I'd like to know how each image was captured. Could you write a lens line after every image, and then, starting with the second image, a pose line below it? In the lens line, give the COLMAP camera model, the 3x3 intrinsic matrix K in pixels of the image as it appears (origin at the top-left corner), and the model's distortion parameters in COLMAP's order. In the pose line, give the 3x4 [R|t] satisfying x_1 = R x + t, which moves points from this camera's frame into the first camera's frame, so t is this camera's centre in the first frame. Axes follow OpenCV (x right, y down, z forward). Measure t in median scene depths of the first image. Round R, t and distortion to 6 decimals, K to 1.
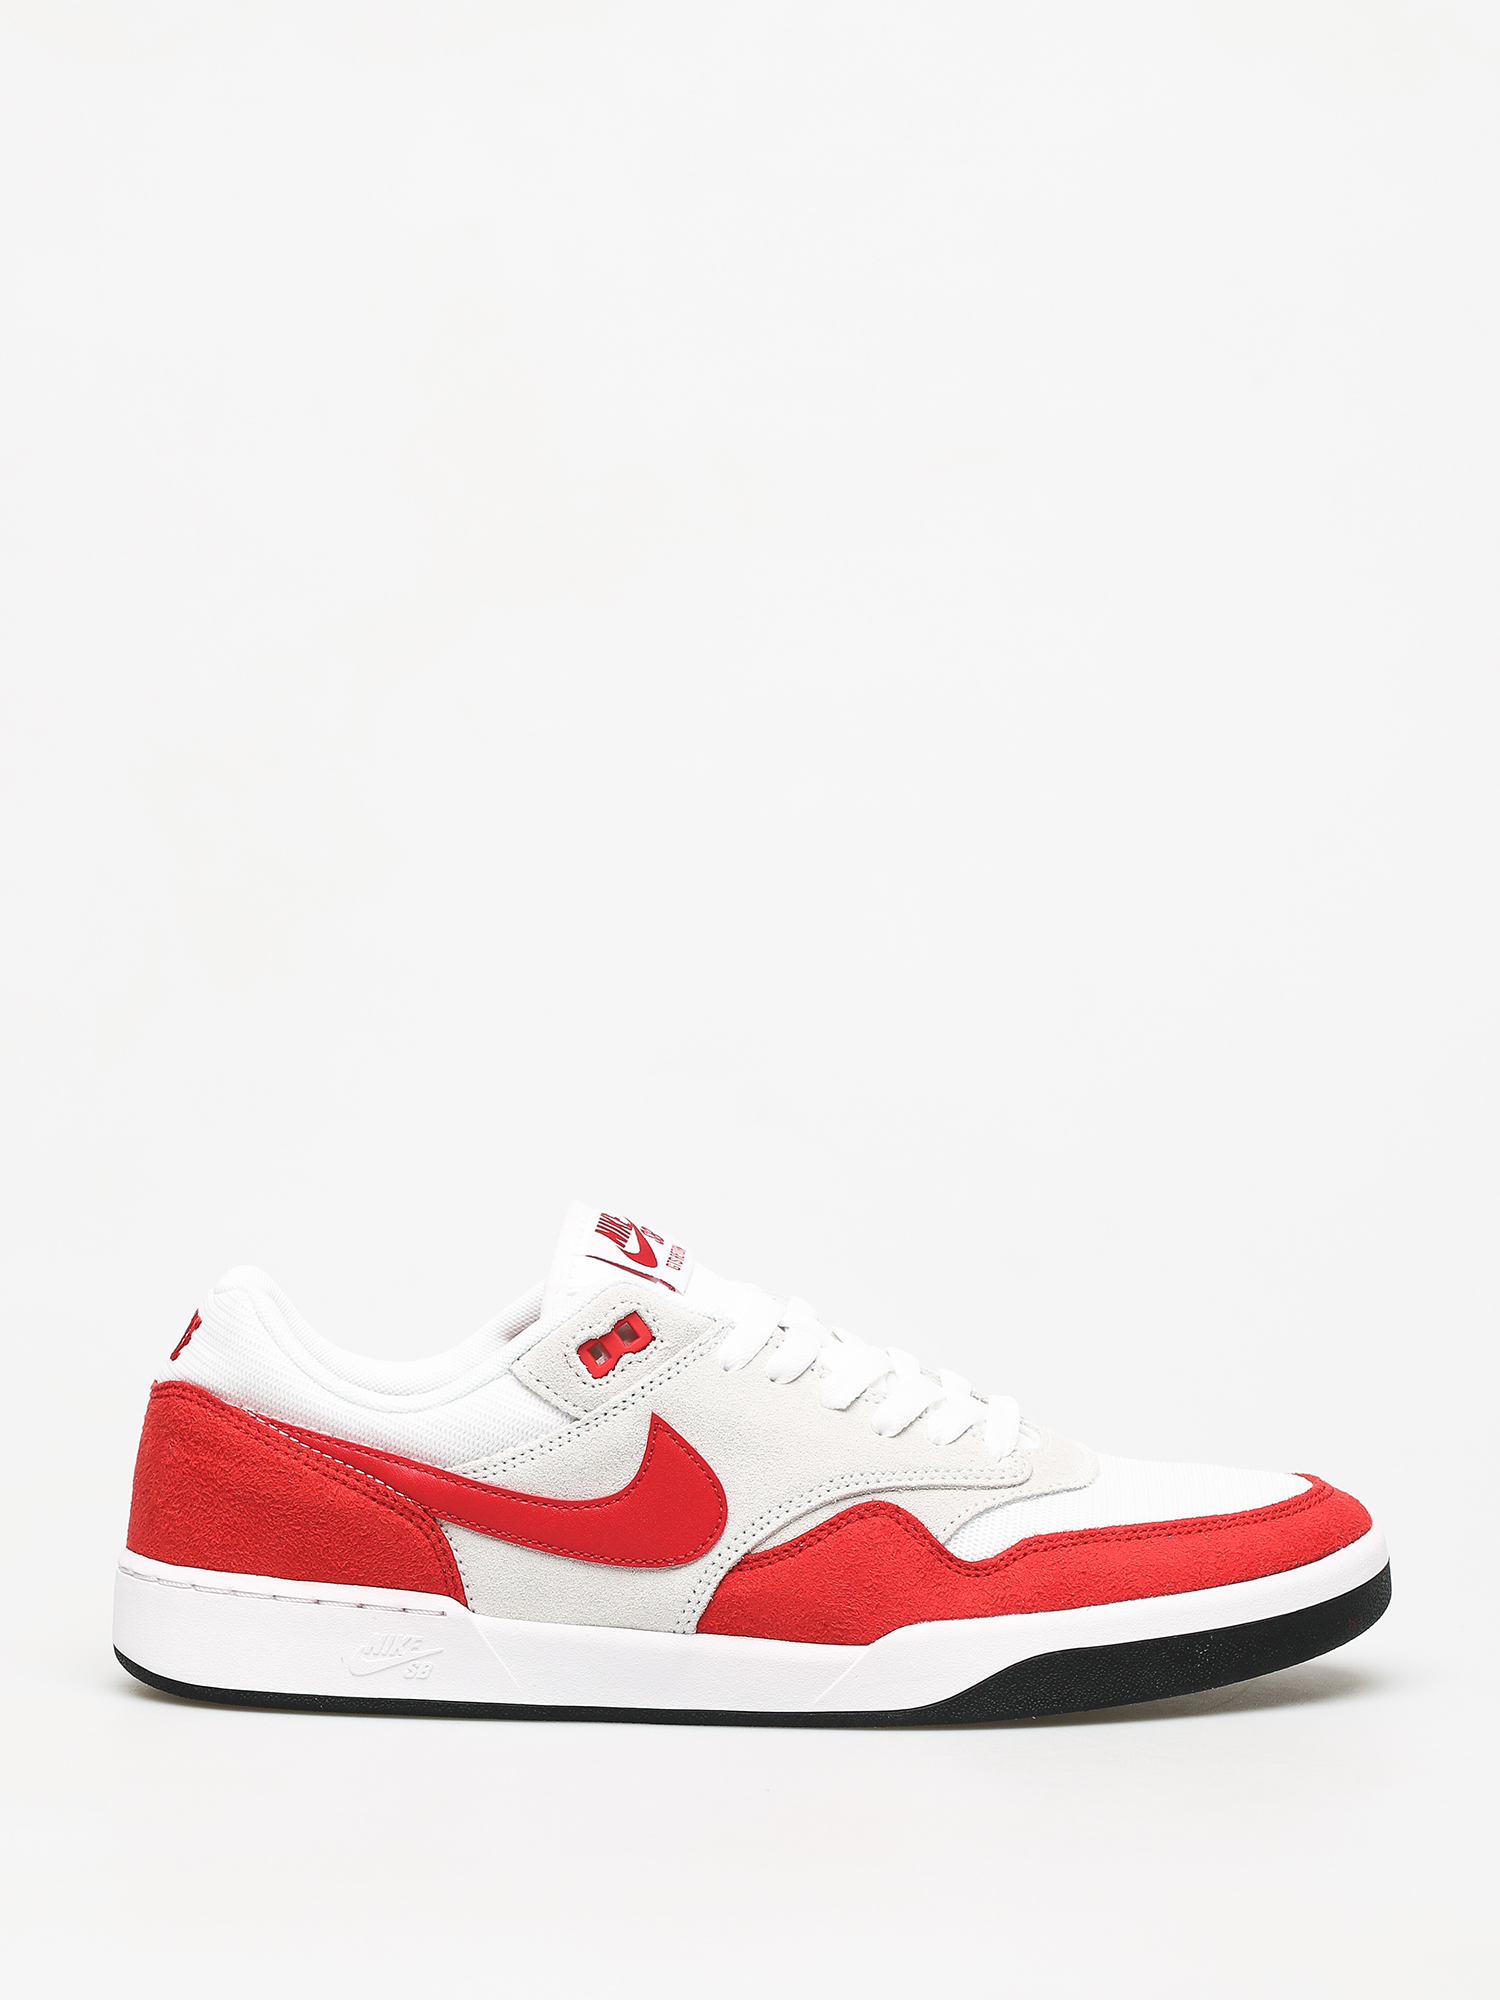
lens RADIAL K [[7061.3, 0, 750.7], [0, 7061.3, 1000.4], [0, 0, 1]] dist [-0.116967, 0.000000]
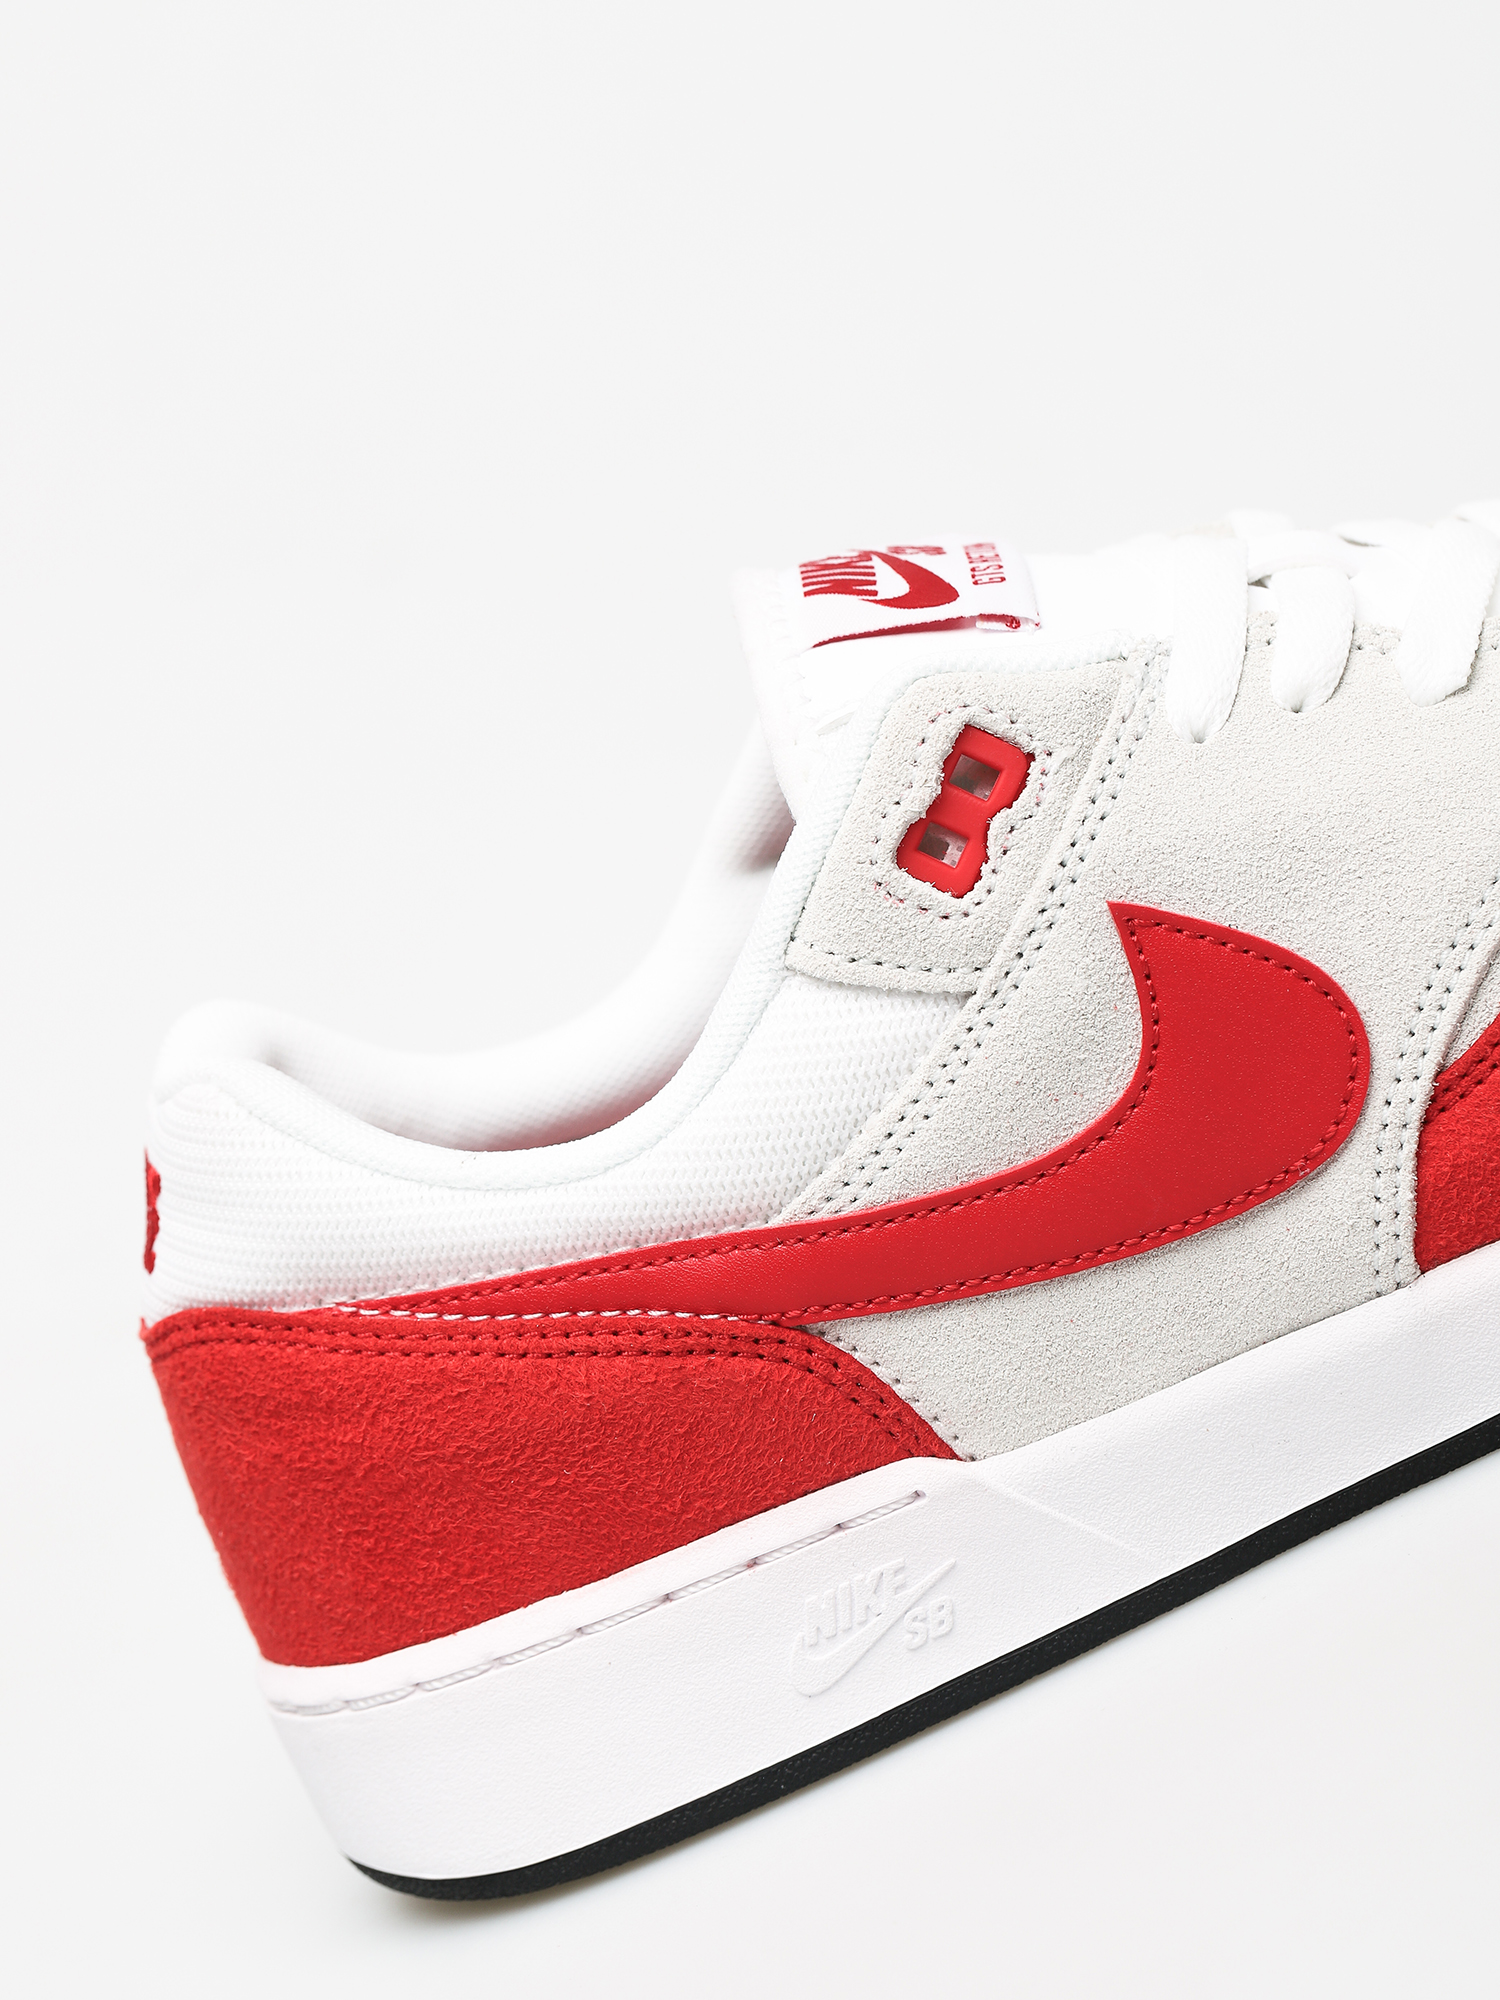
lens RADIAL K [[7061.3, 0, 747.4], [0, 7061.3, 998.9], [0, 0, 1]] dist [-0.116967, 0.000000]
pose [[0.873959, -0.479164, -0.081225, -0.000301], [0.485914, 0.864652, 0.127535, -0.005422], [0.009121, -0.150929, 0.988503, 0.549135]]
